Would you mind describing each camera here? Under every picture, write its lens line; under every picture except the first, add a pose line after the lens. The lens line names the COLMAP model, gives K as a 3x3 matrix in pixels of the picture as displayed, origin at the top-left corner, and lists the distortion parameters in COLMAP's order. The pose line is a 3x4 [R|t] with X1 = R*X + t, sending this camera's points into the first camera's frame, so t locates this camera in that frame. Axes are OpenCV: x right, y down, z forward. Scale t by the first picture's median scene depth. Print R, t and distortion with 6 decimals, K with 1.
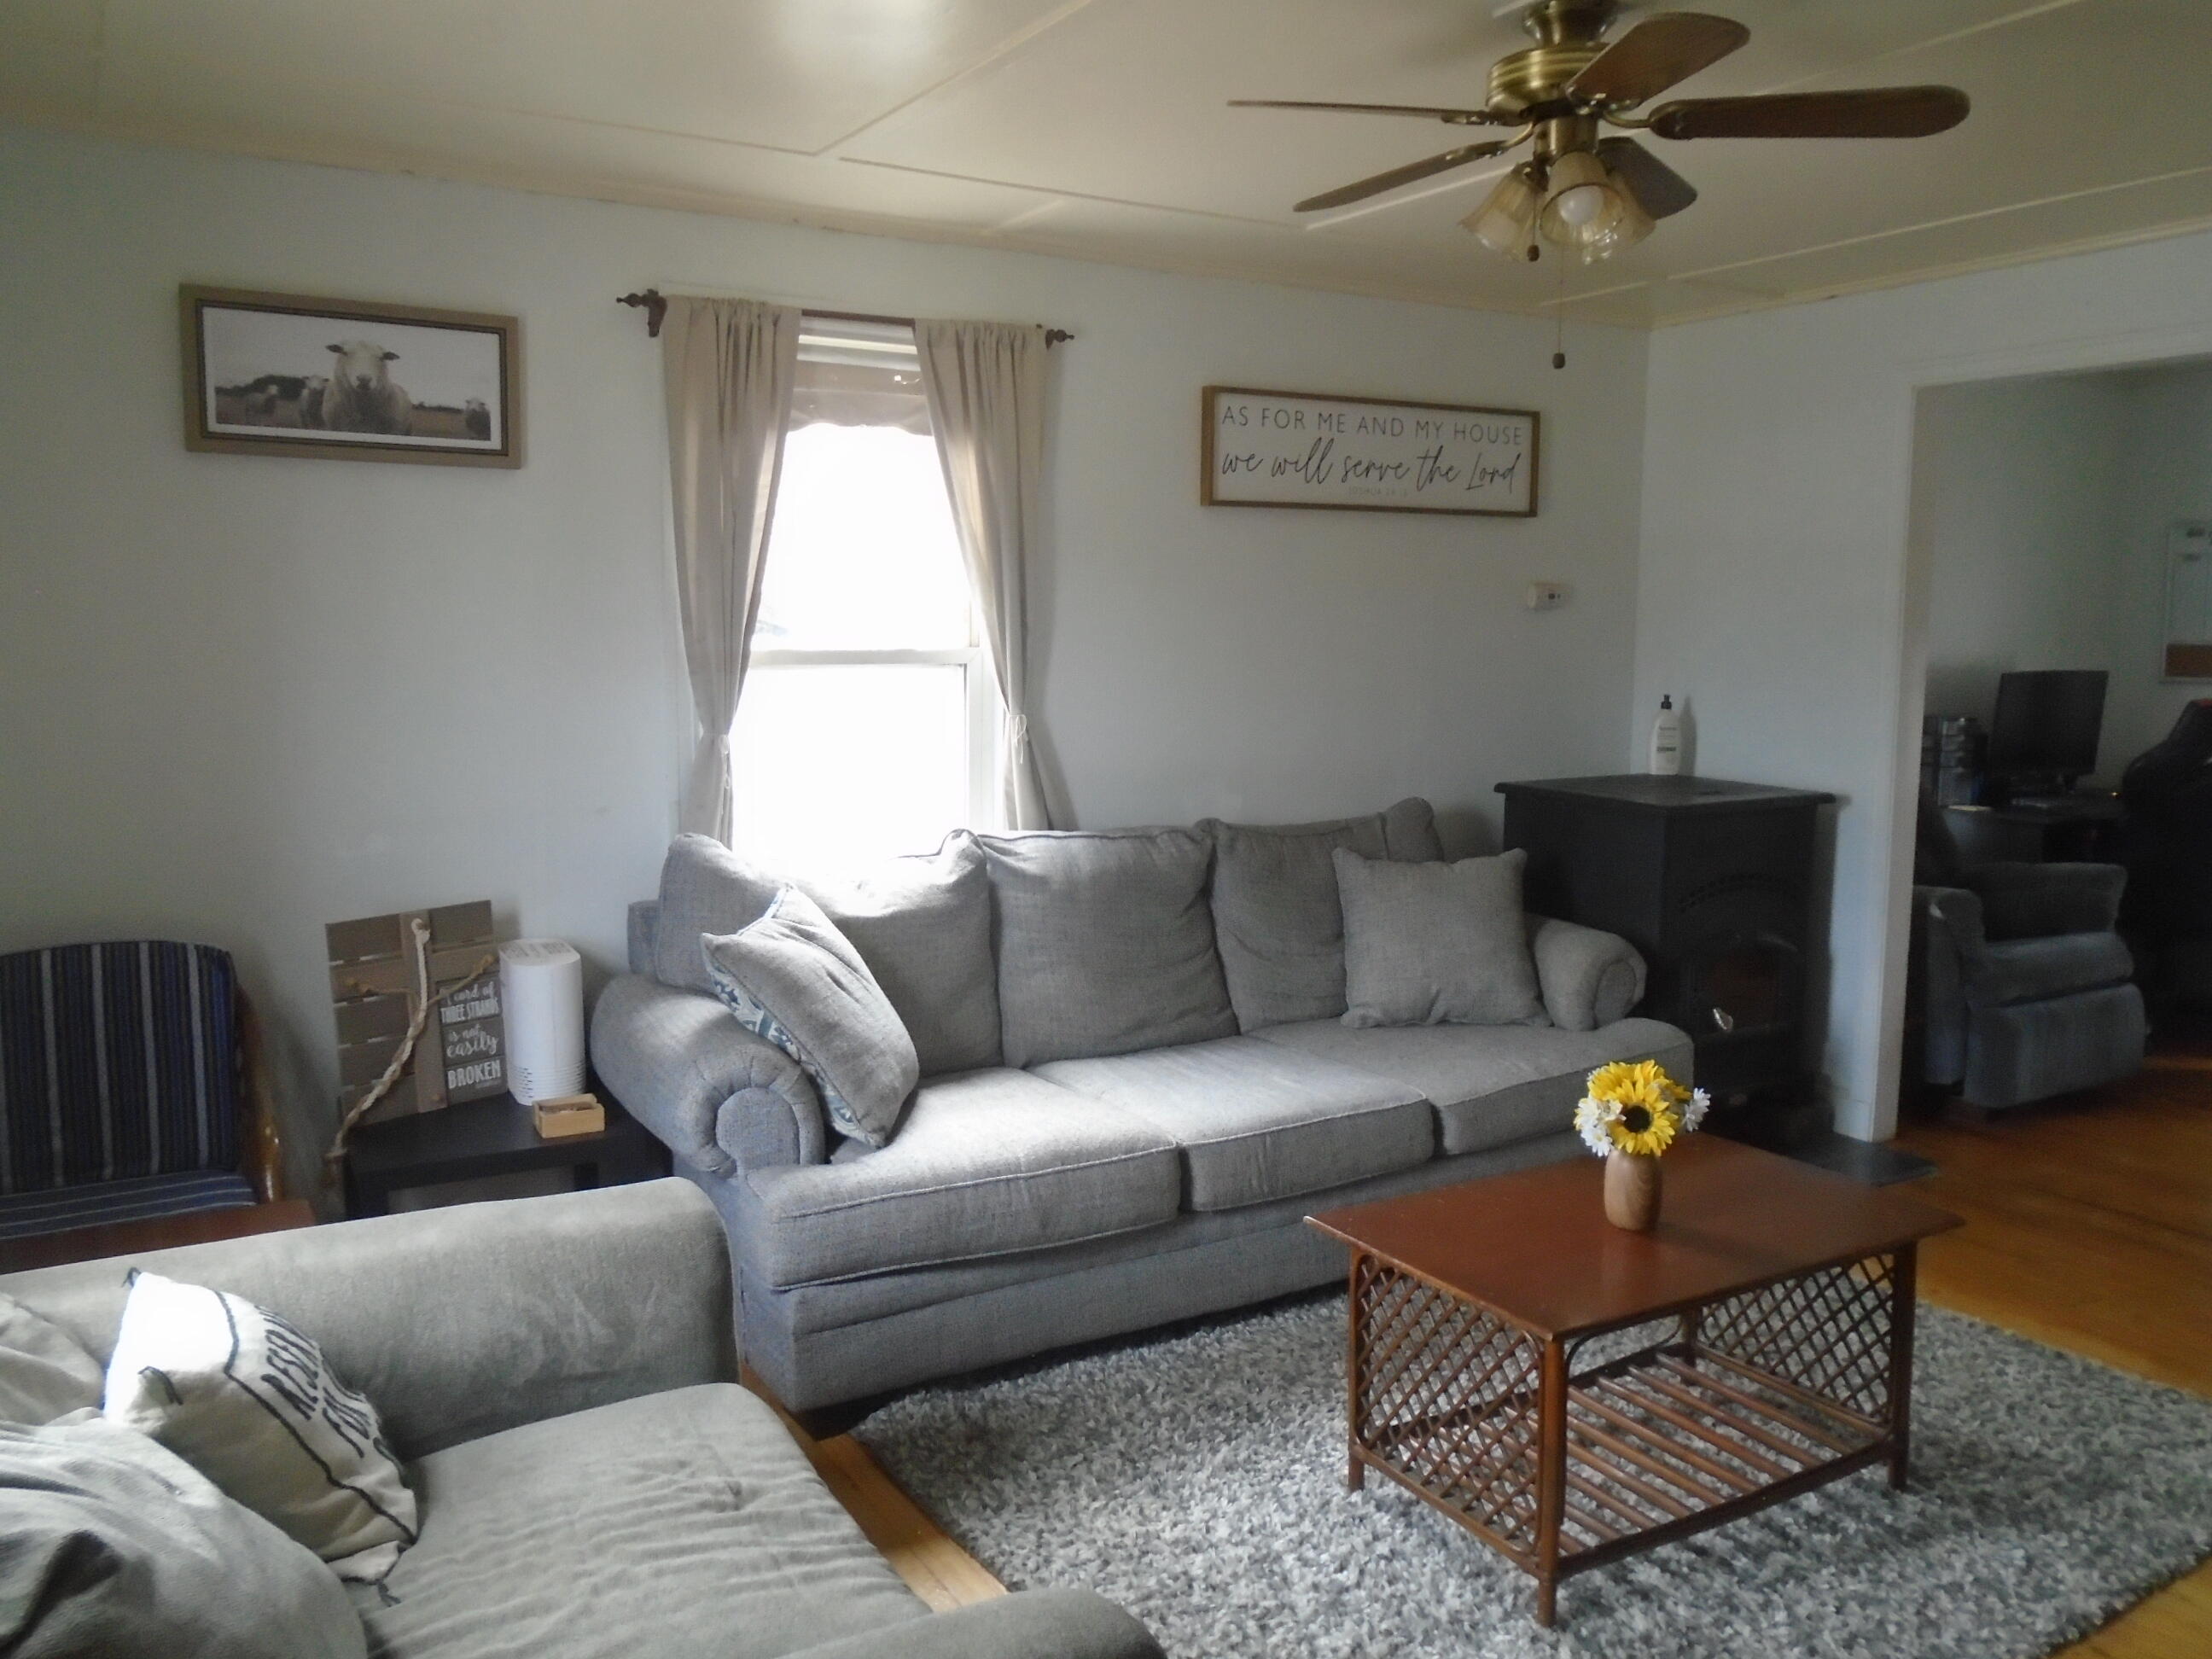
lens RADIAL K [[1727.0, 0, 1103.2], [0, 1727.0, 820.3], [0, 0, 1]] dist [-0.019379, 0.012456]
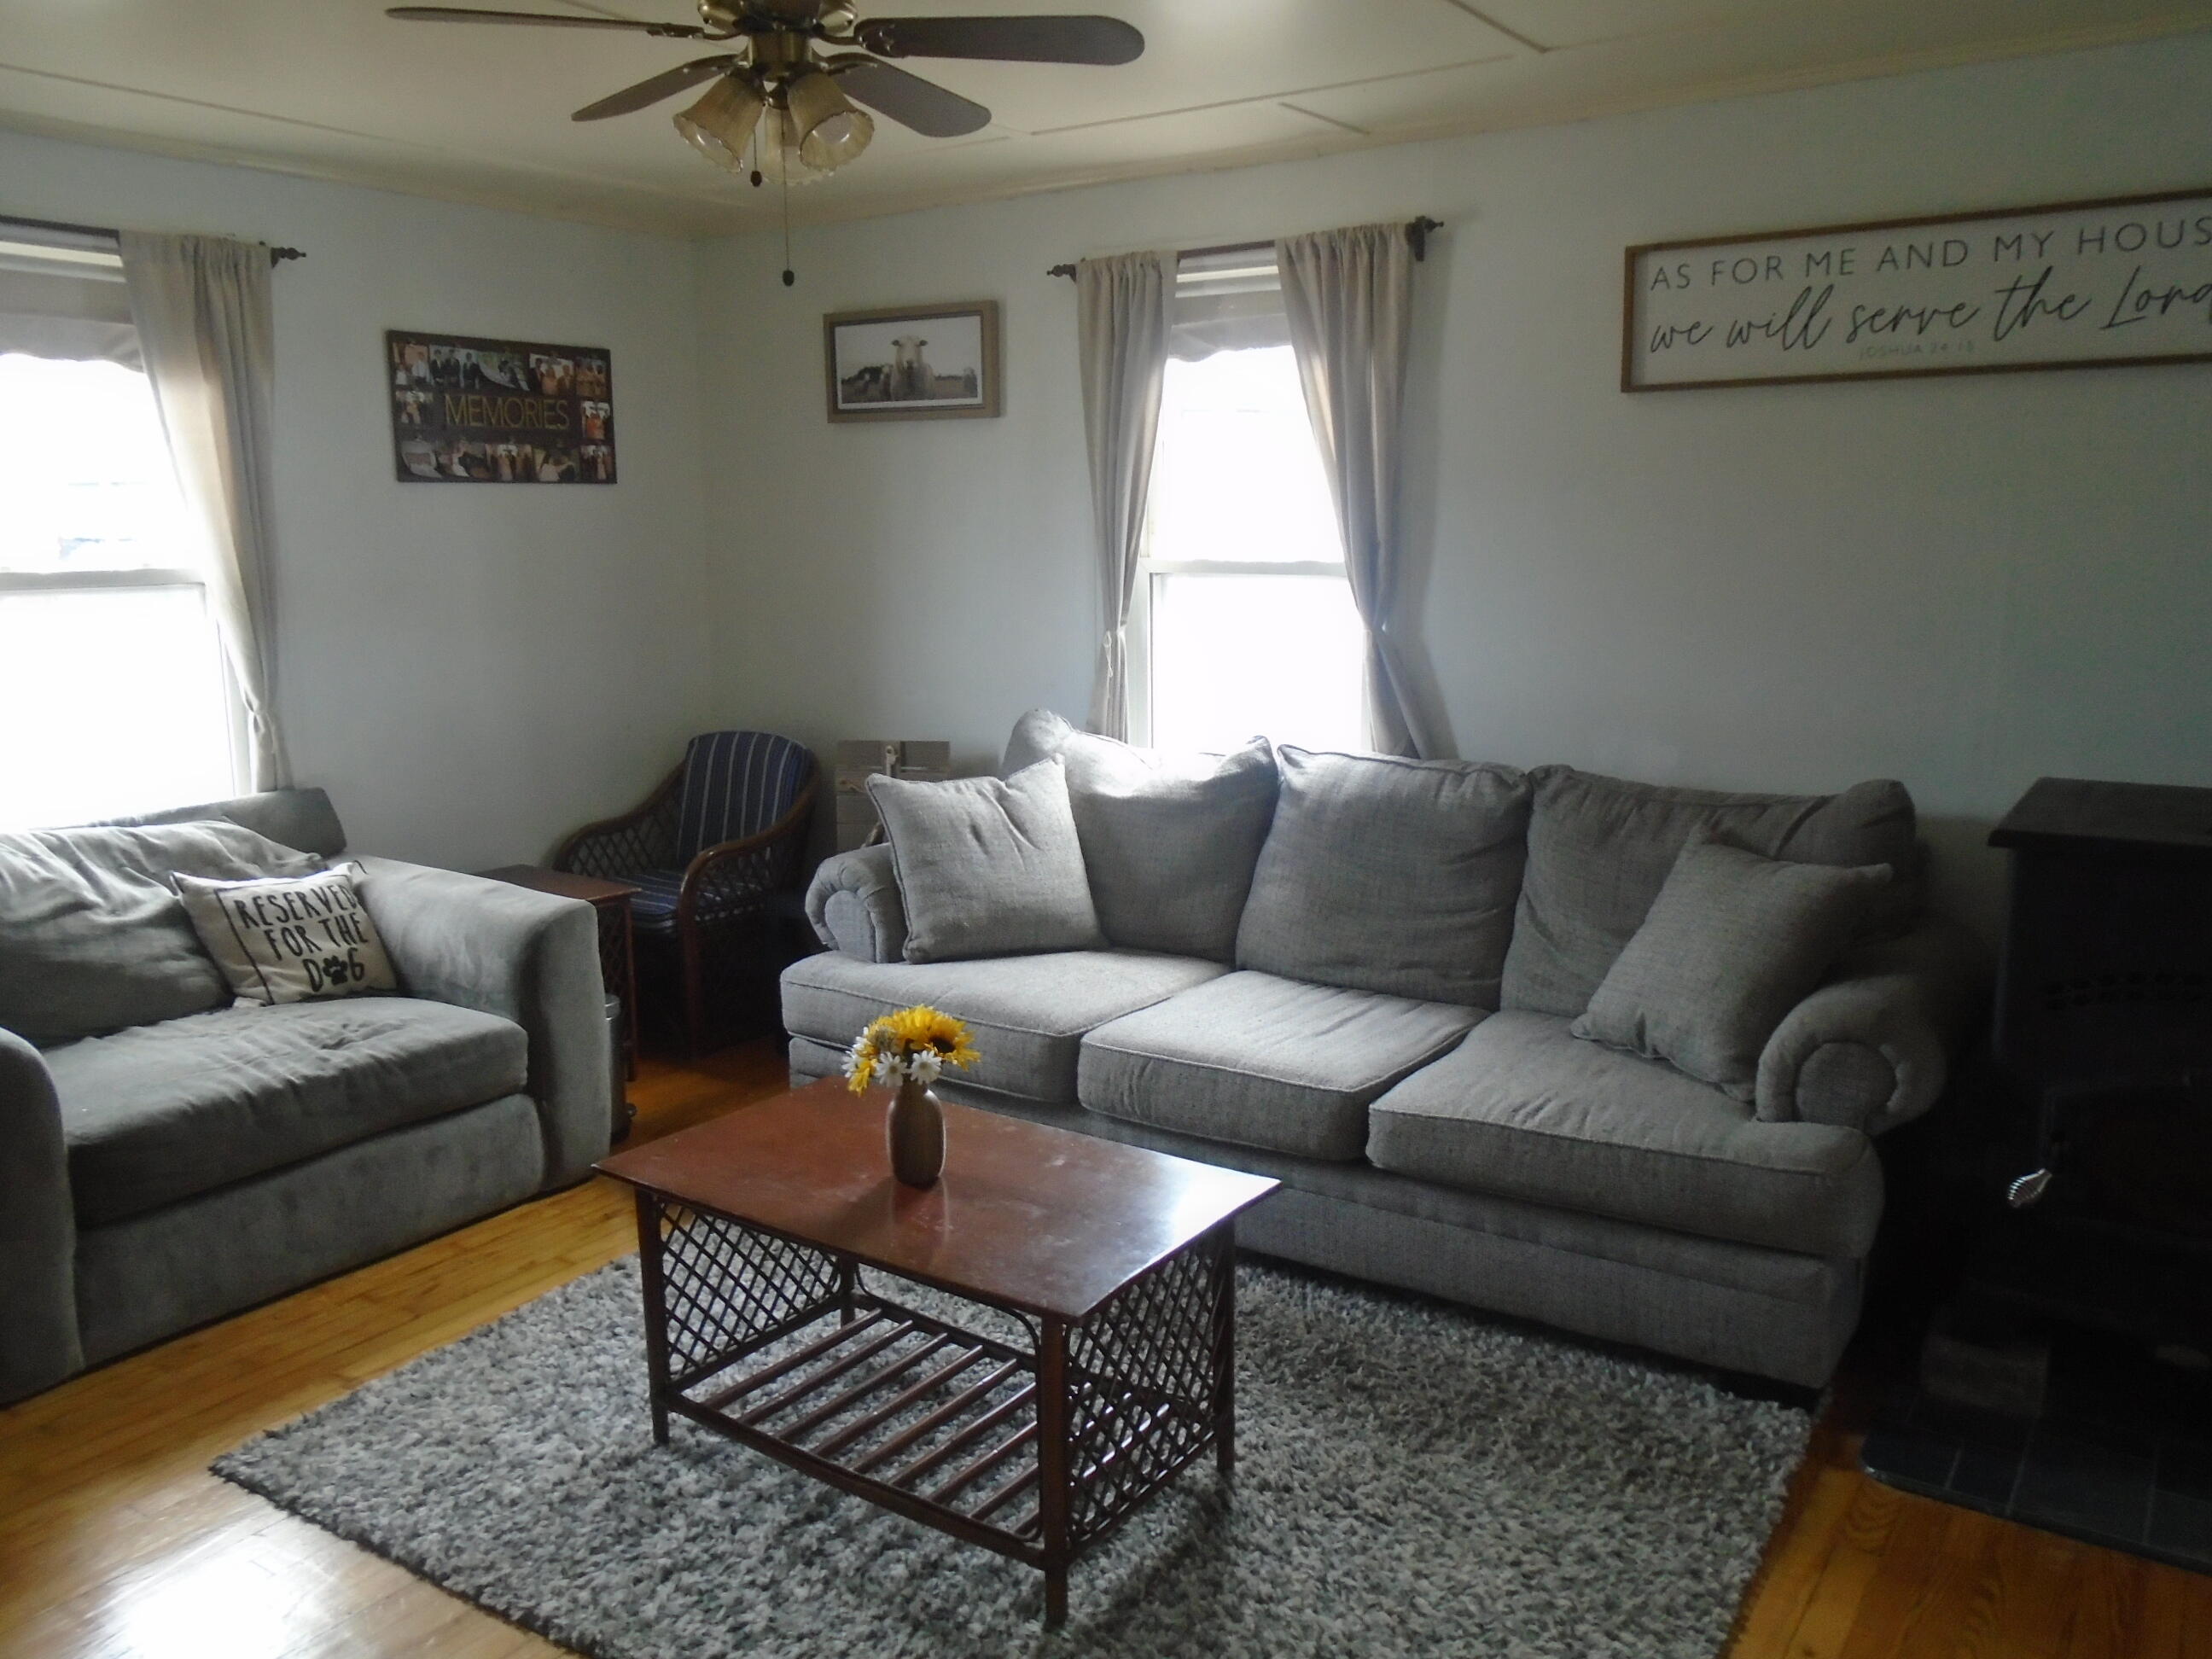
lens RADIAL K [[1727.0, 0, 1100.8], [0, 1727.0, 826.2], [0, 0, 1]] dist [-0.019379, 0.012456]
pose [[0.414392, 0.150743, -0.897527, 0.824098], [-0.099133, 0.987796, 0.120134, -0.056580], [0.904683, 0.039191, 0.424278, 0.477793]]
